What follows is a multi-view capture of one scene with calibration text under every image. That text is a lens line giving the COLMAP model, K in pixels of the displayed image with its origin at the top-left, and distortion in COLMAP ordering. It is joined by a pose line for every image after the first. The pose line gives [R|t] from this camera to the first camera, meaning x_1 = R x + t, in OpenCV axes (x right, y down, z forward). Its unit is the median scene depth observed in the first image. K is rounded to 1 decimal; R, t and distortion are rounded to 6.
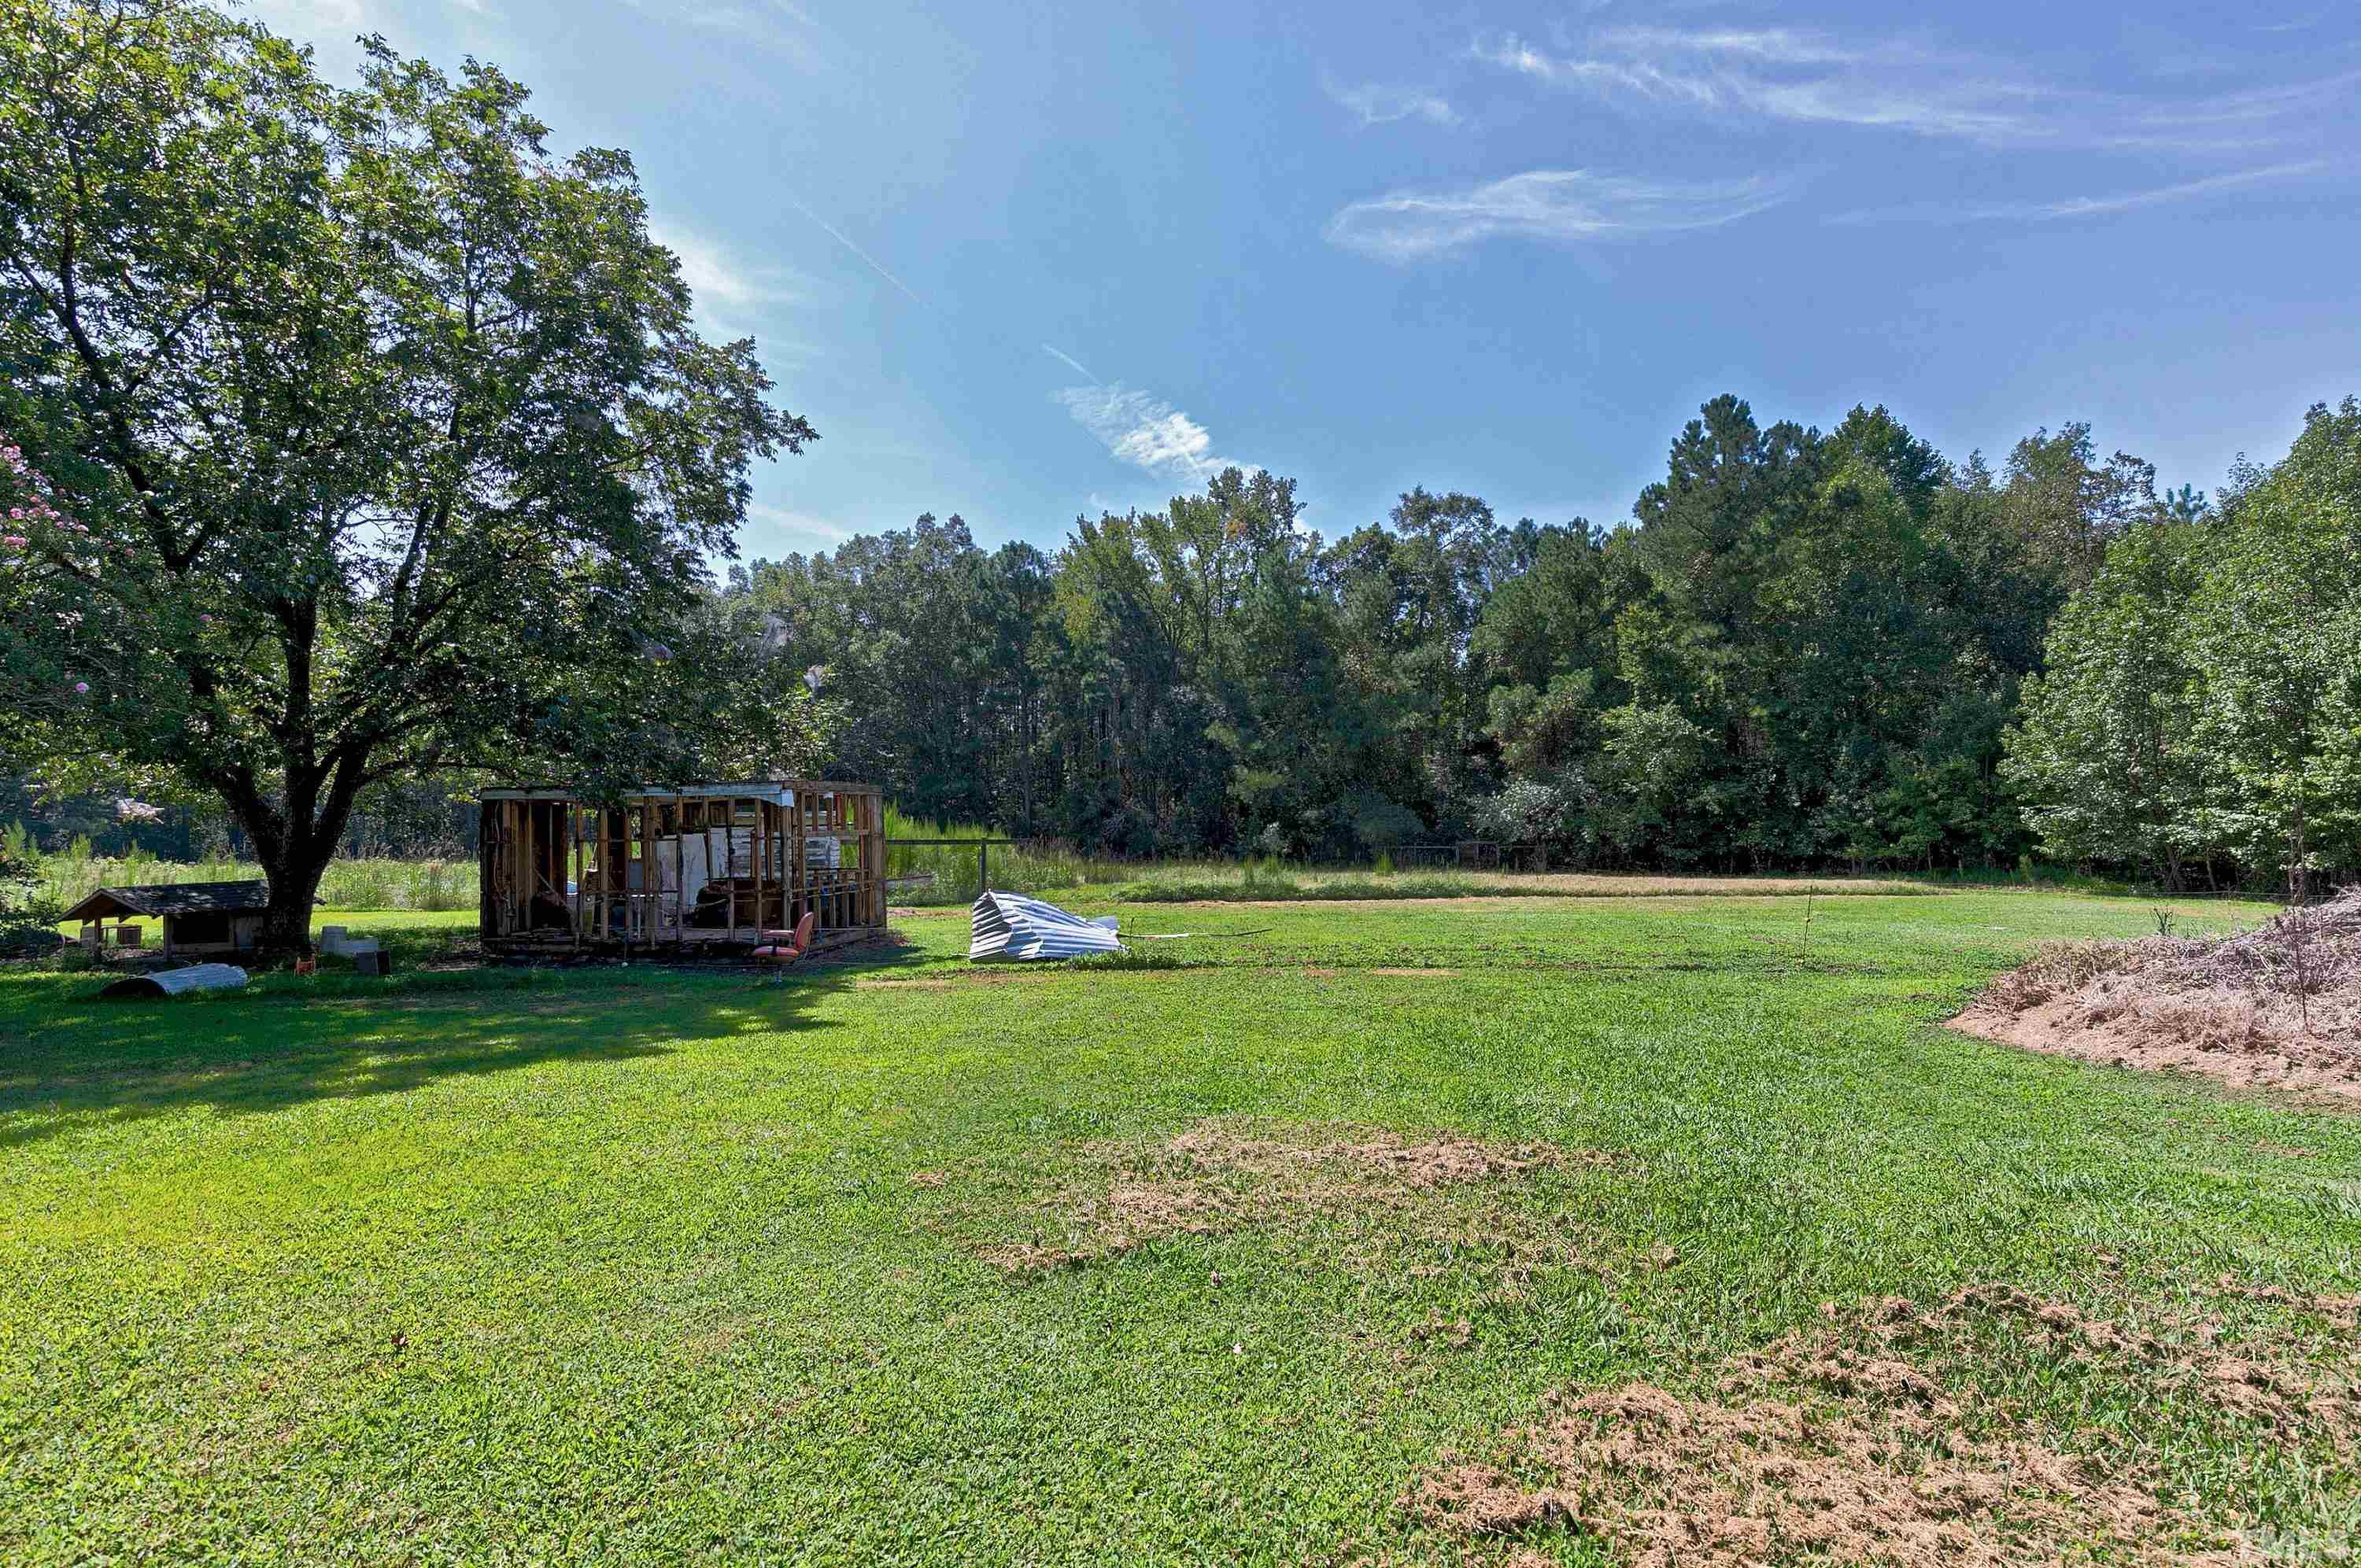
lens RADIAL K [[1098.4, 0, 1247.3], [0, 1098.4, 789.9], [0, 0, 1]] dist [0.007877, -0.000736]
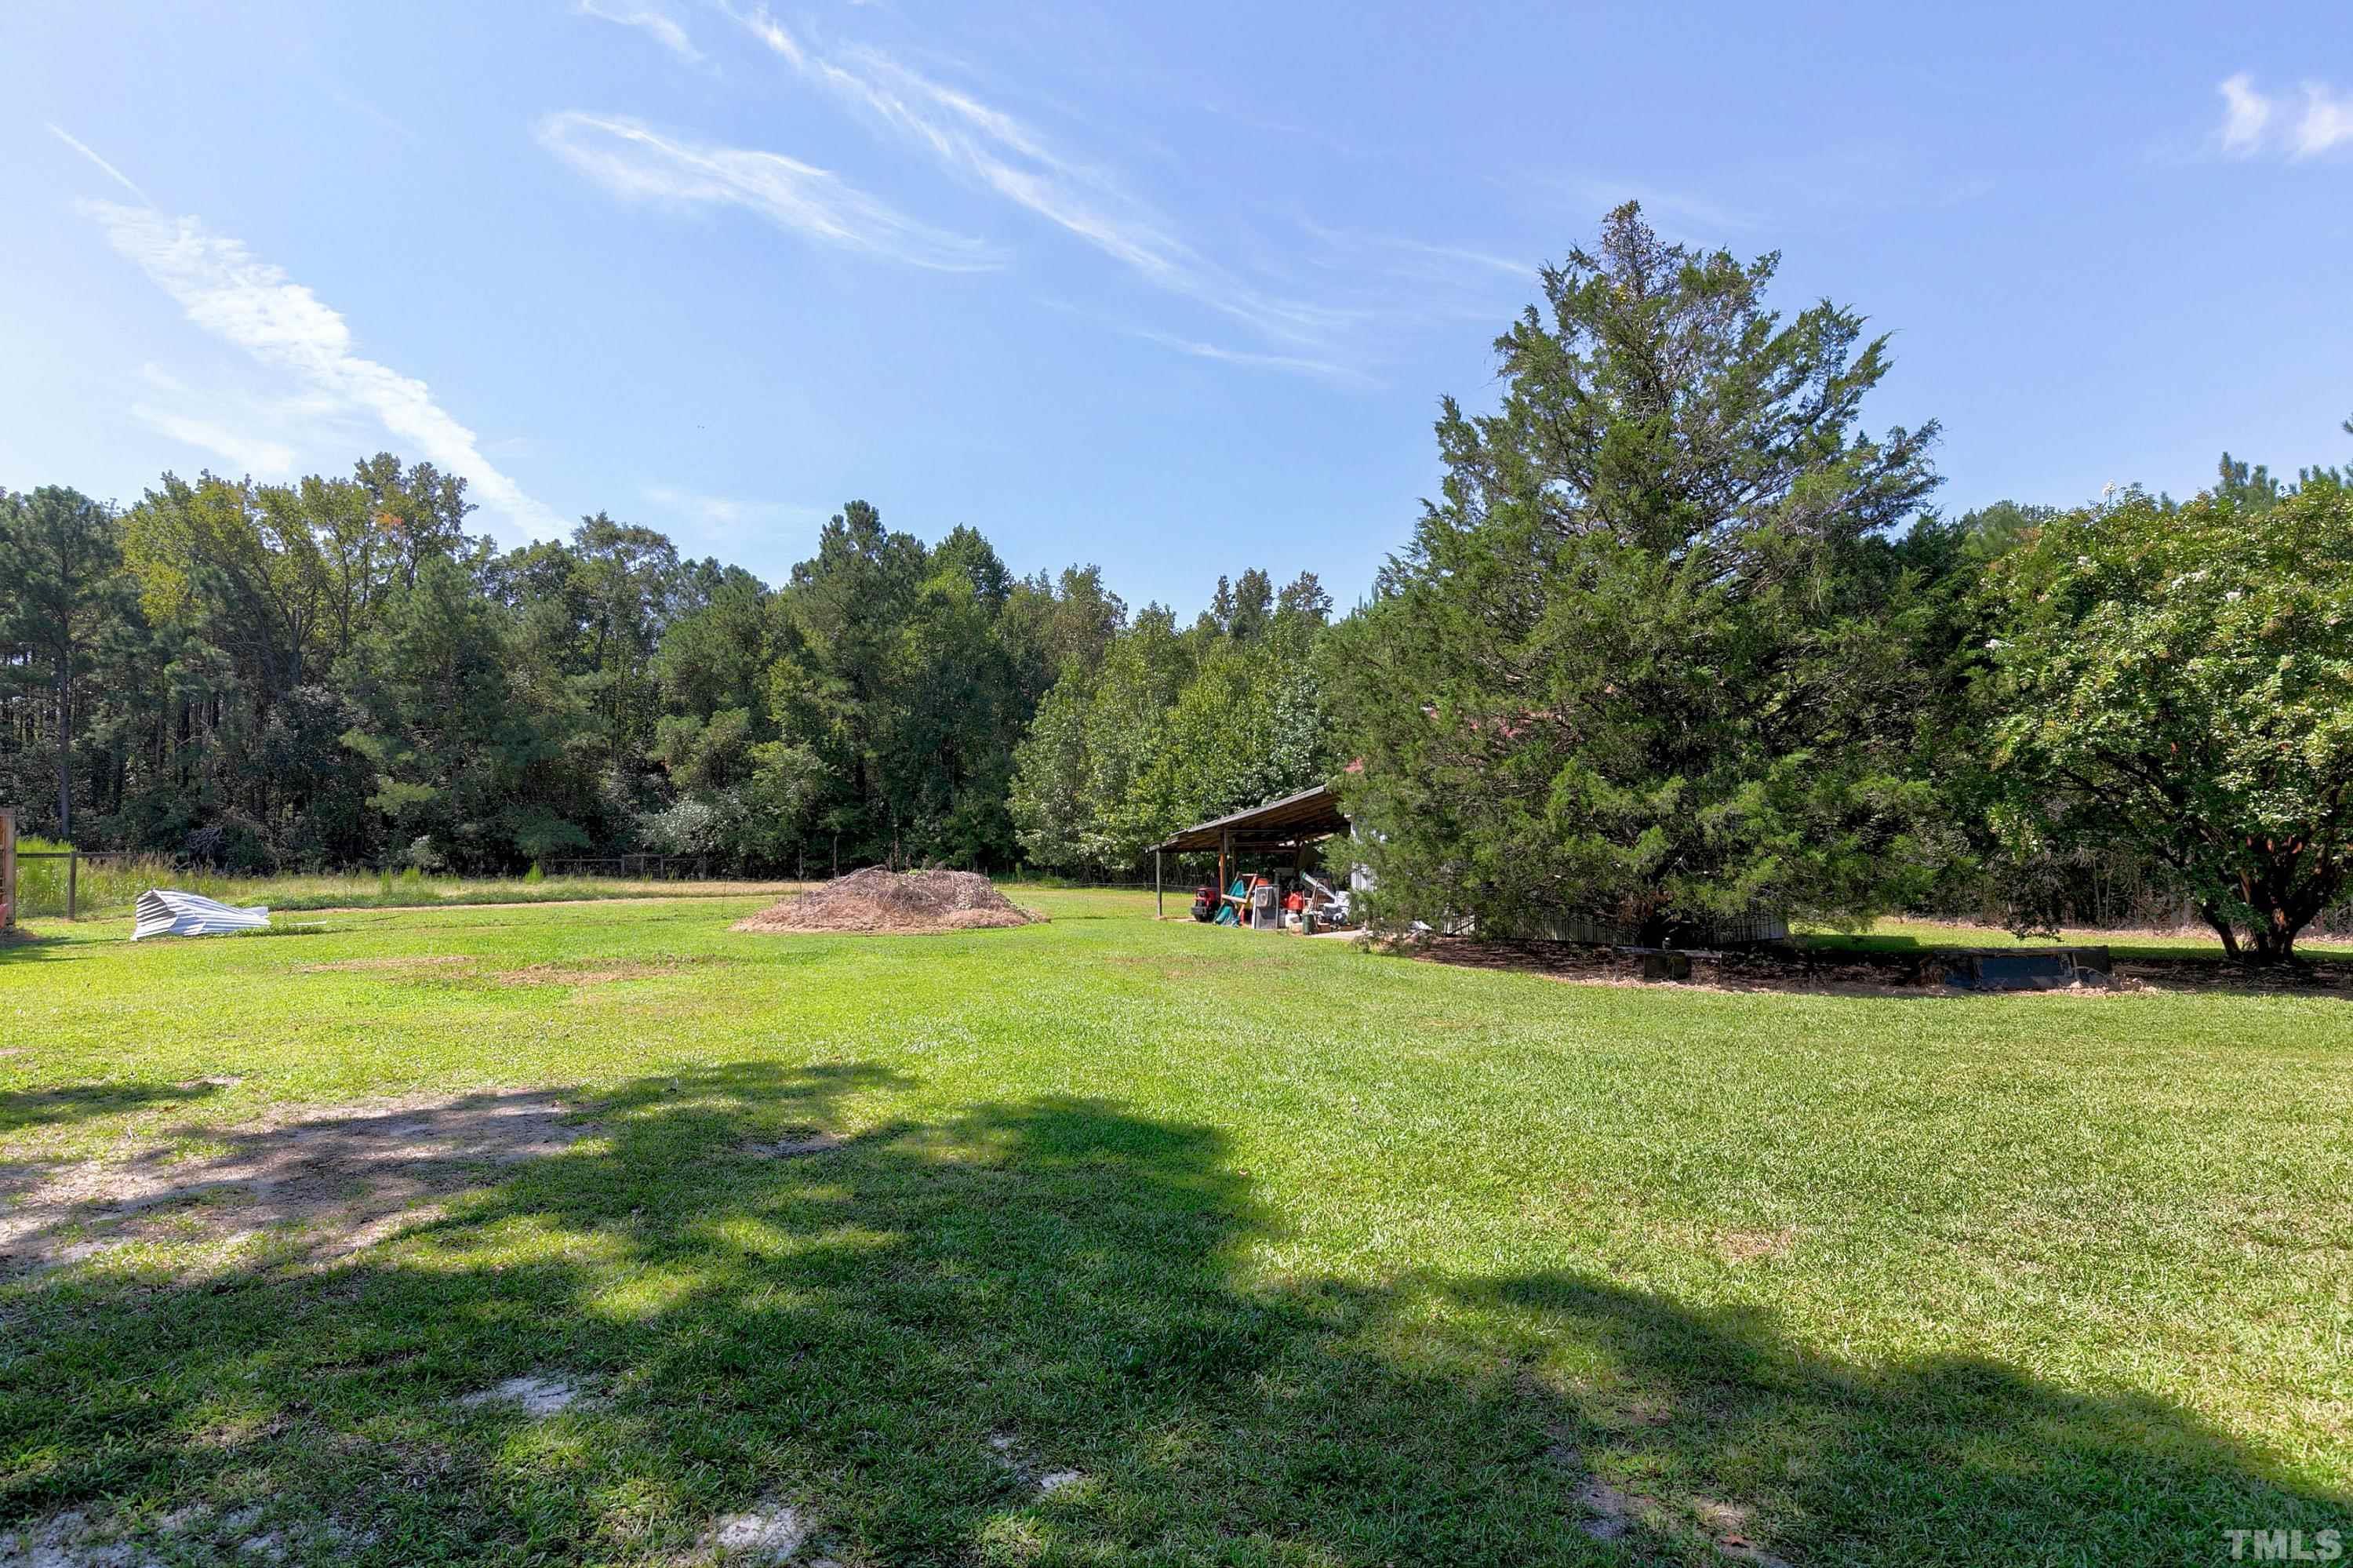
lens RADIAL K [[1162.0, 0, 1176.5], [0, 1162.0, 784.0], [0, 0, 1]] dist [0.009877, -0.001987]
pose [[0.831461, 0.032759, 0.554617, 0.004570], [-0.024918, 0.999454, -0.021678, -0.011035], [-0.555024, 0.004205, 0.831824, -0.249206]]
